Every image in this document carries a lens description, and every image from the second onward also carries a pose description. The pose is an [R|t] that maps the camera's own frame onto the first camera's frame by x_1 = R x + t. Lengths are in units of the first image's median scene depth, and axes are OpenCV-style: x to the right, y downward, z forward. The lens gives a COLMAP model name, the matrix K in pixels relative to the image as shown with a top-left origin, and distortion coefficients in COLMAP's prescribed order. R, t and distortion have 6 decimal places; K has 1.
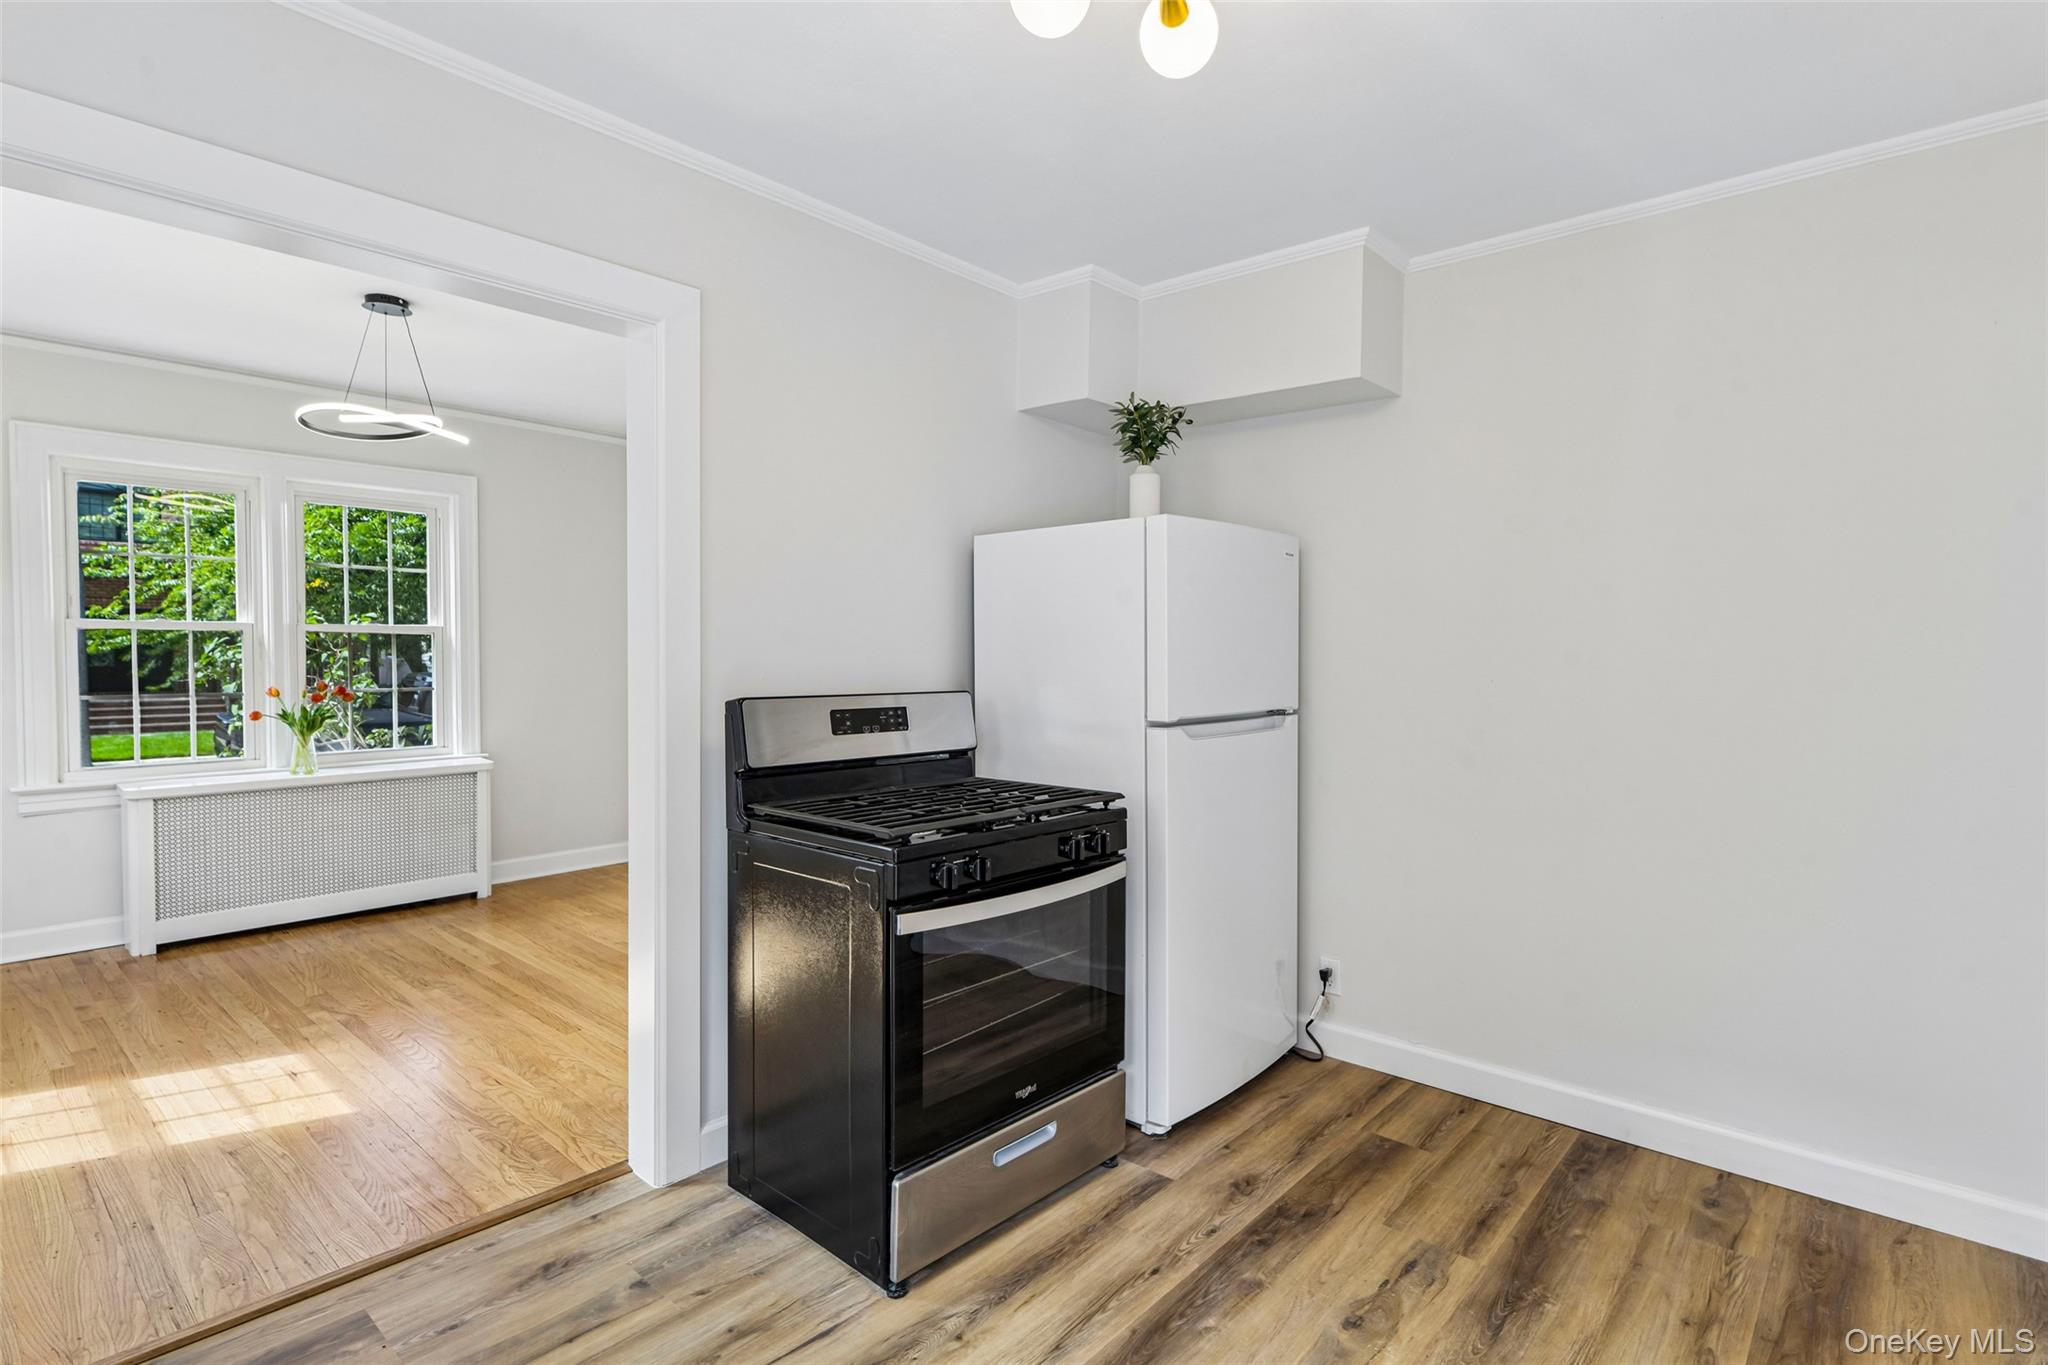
lens RADIAL K [[991.5, 0, 1046.2], [0, 991.5, 674.1], [0, 0, 1]] dist [0.010716, -0.006555]
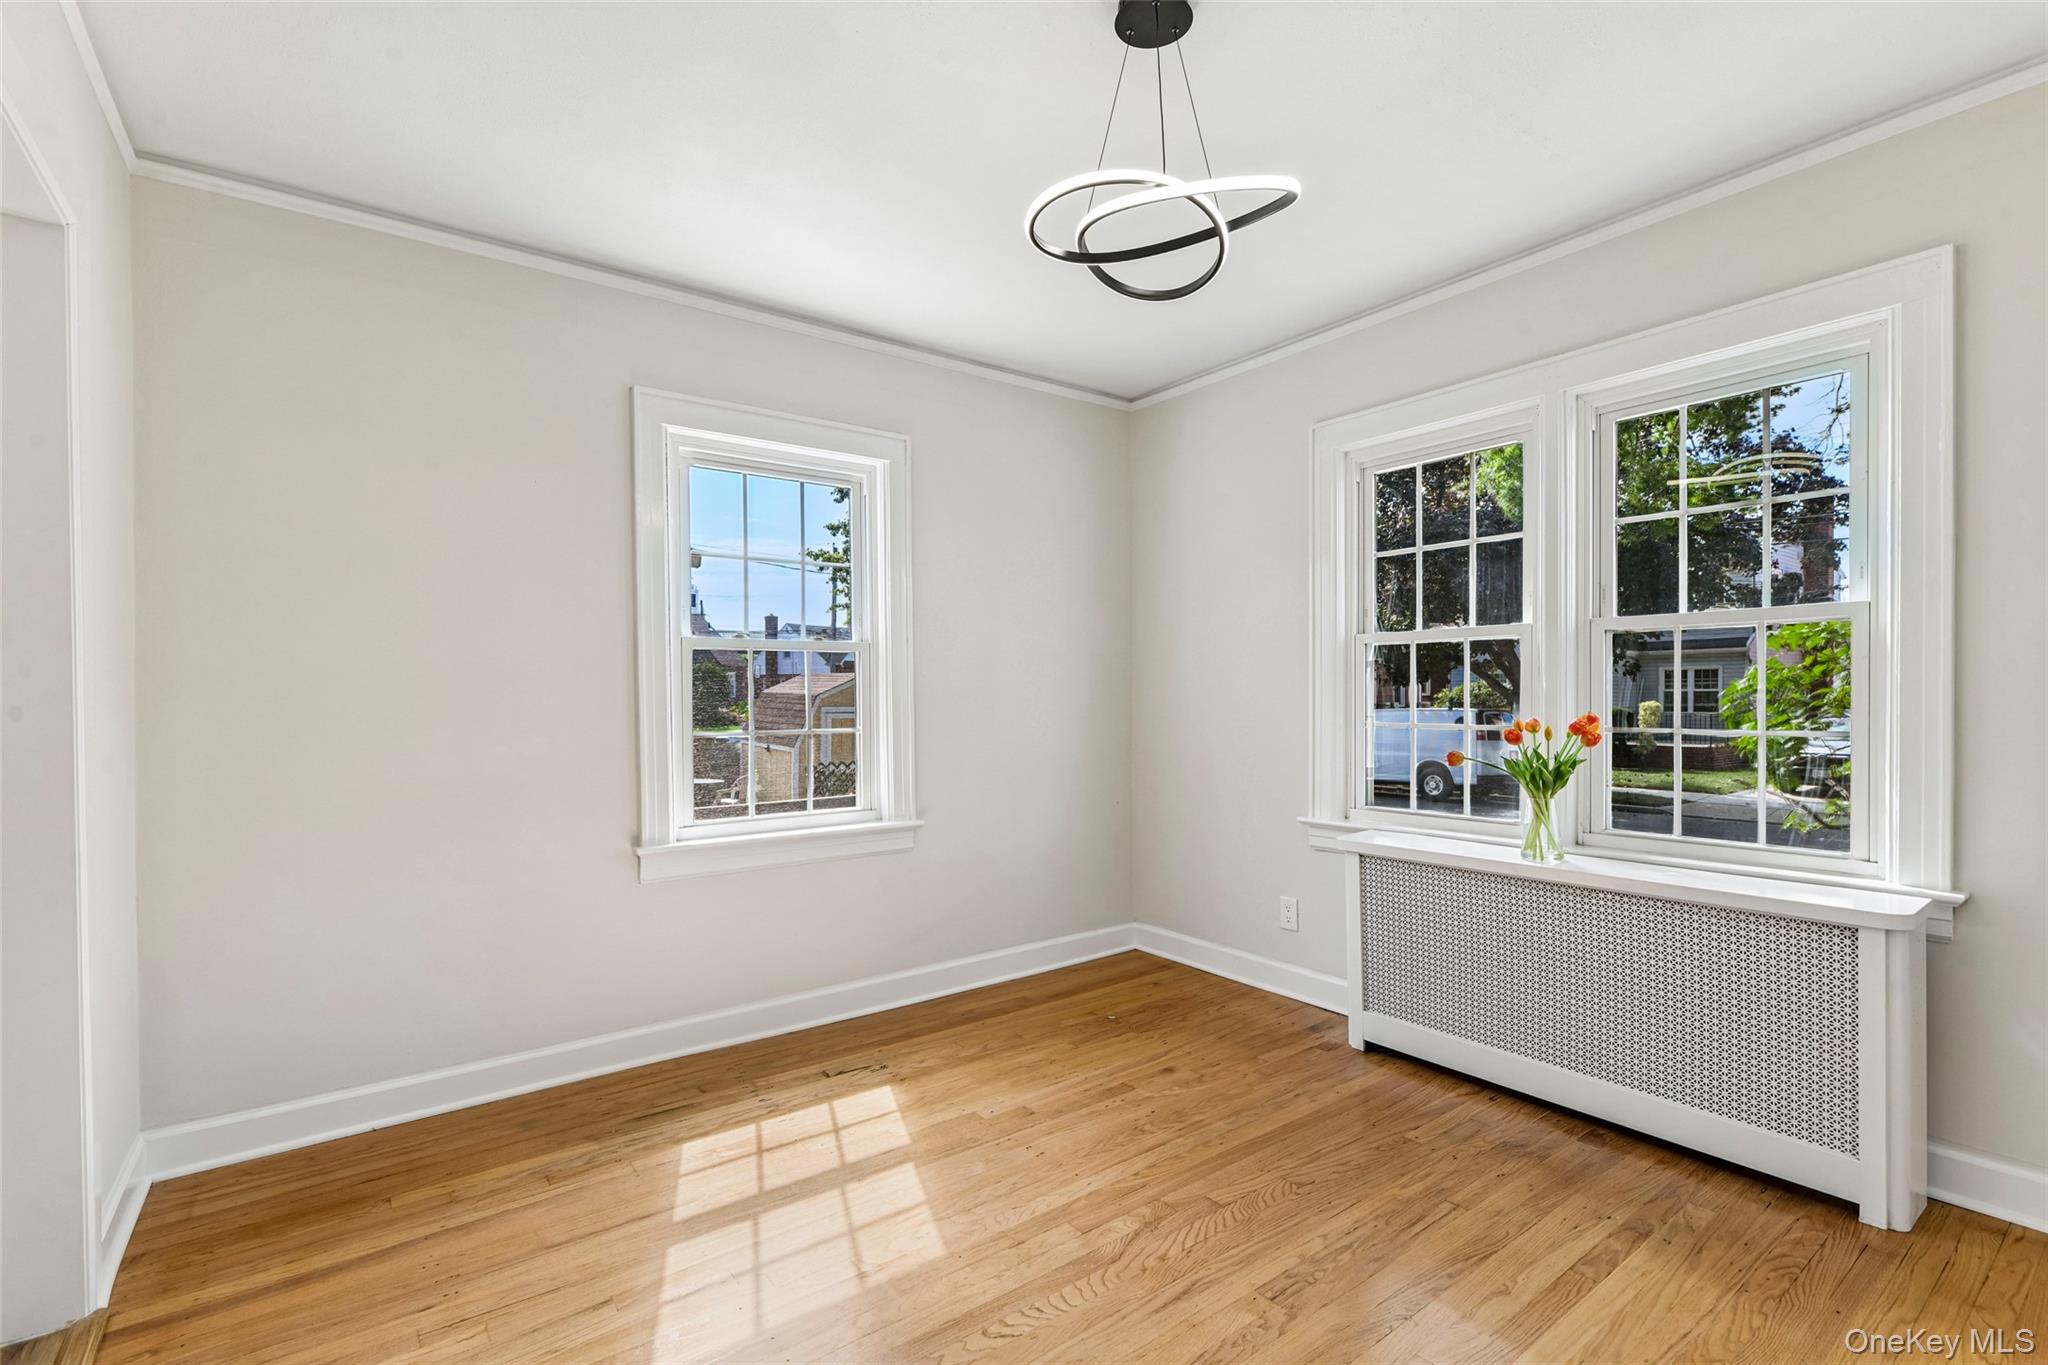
lens RADIAL K [[913.8, 0, 1018.5], [0, 913.8, 697.6], [0, 0, 1]] dist [0.002348, -0.002713]
pose [[-0.204566, -0.003511, -0.978847, -0.167252], [-0.023050, 0.999734, 0.001231, 0.007419], [0.978581, 0.022815, -0.204592, 1.201307]]
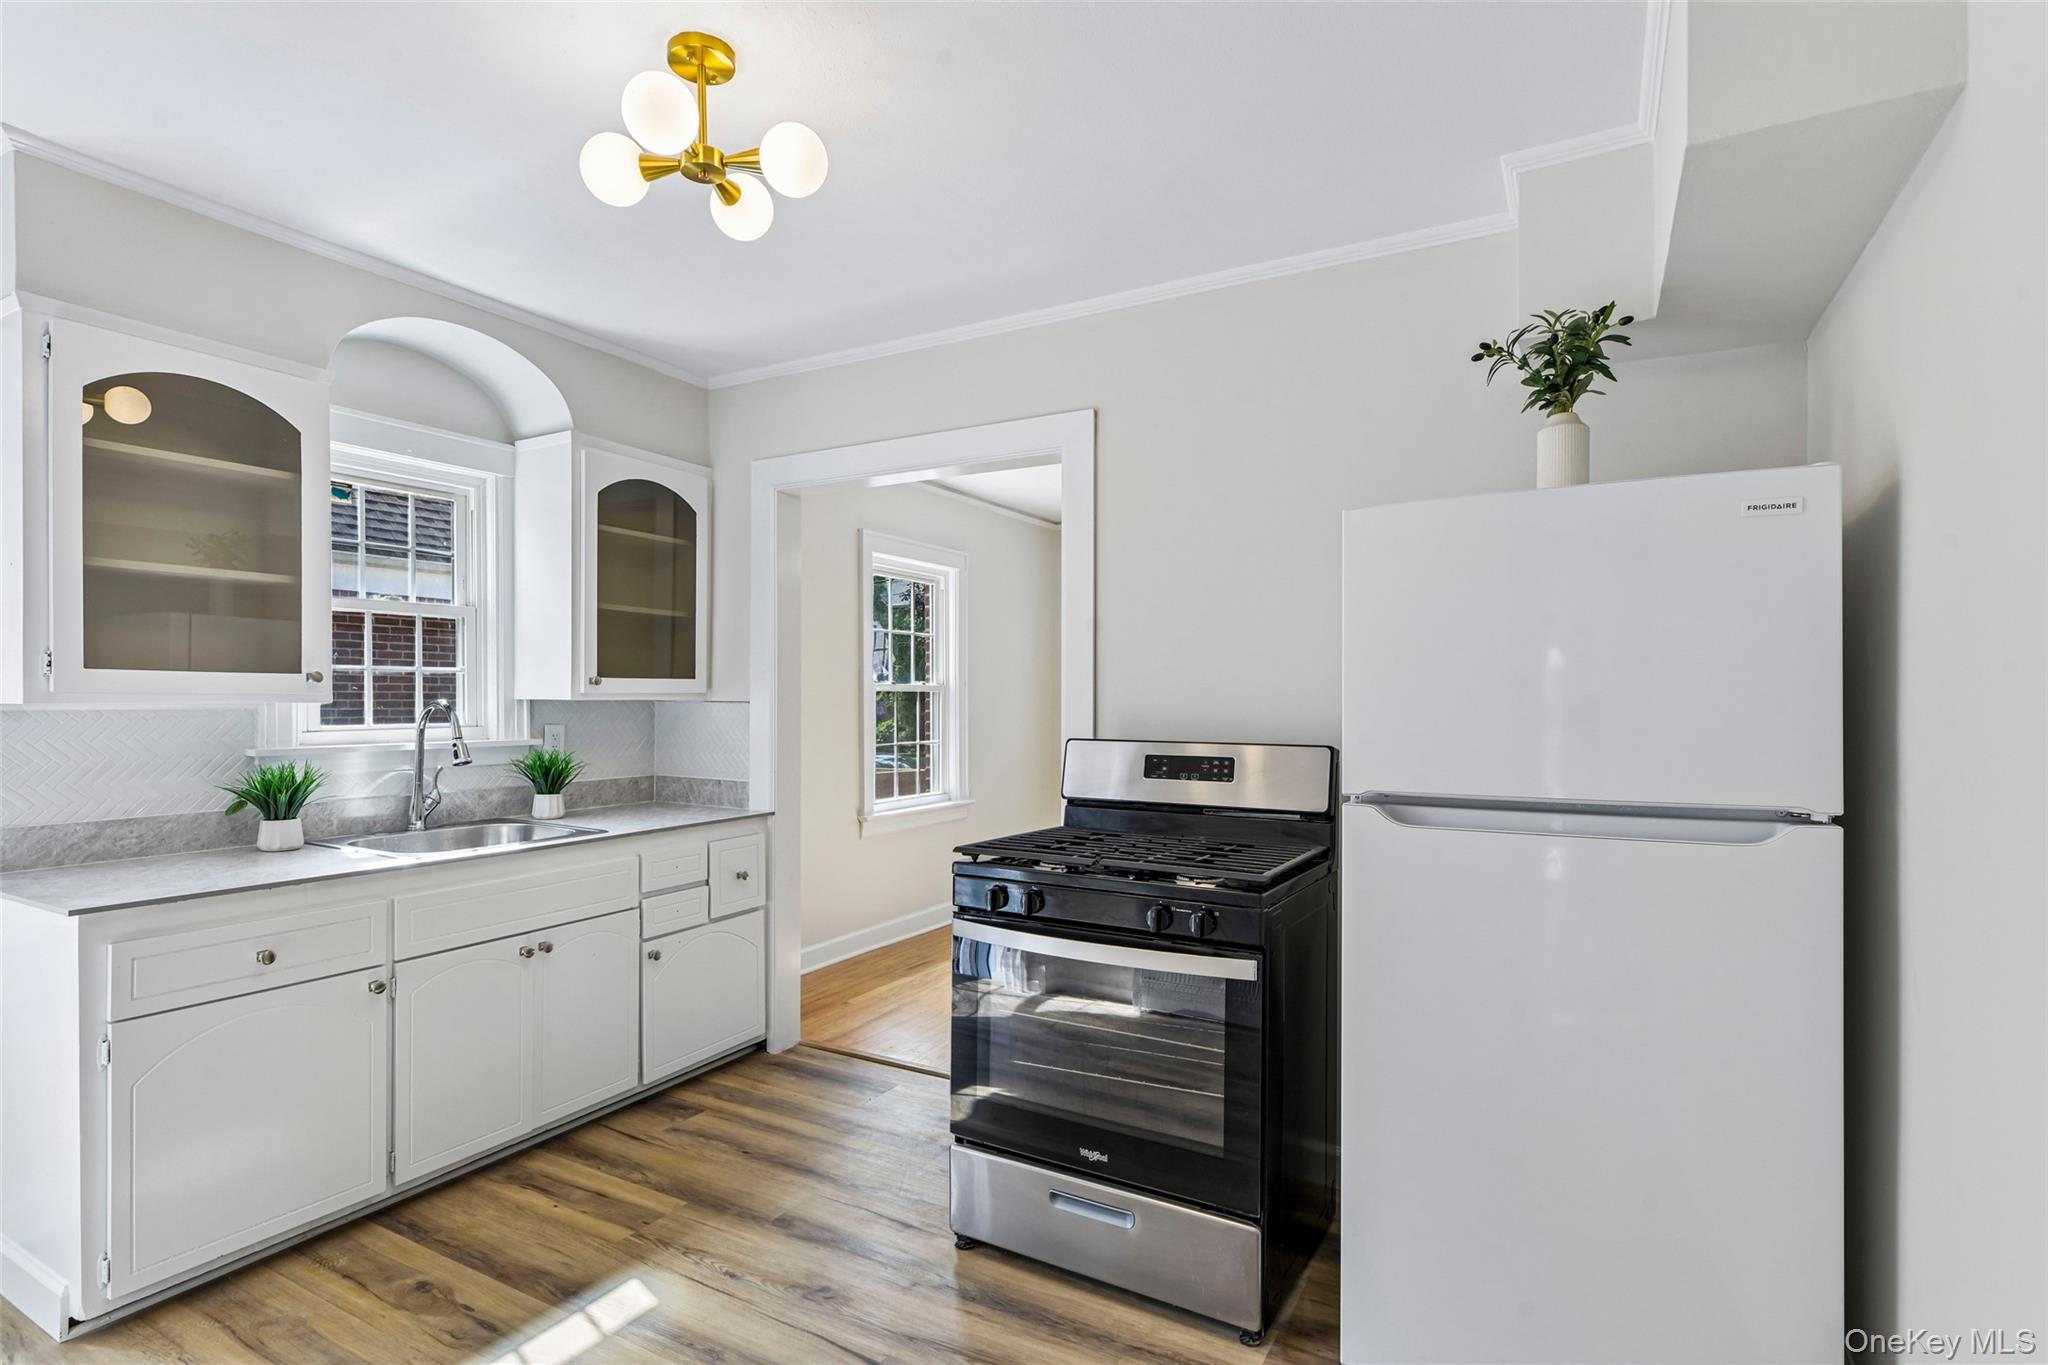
lens RADIAL K [[977.1, 0, 1038.4], [0, 977.1, 695.7], [0, 0, 1]] dist [0.002440, -0.000004]
pose [[0.221344, -0.013509, -0.975102, 0.654136], [-0.027231, 0.999429, -0.020027, -0.002956], [0.974815, 0.030986, 0.220850, 0.528160]]
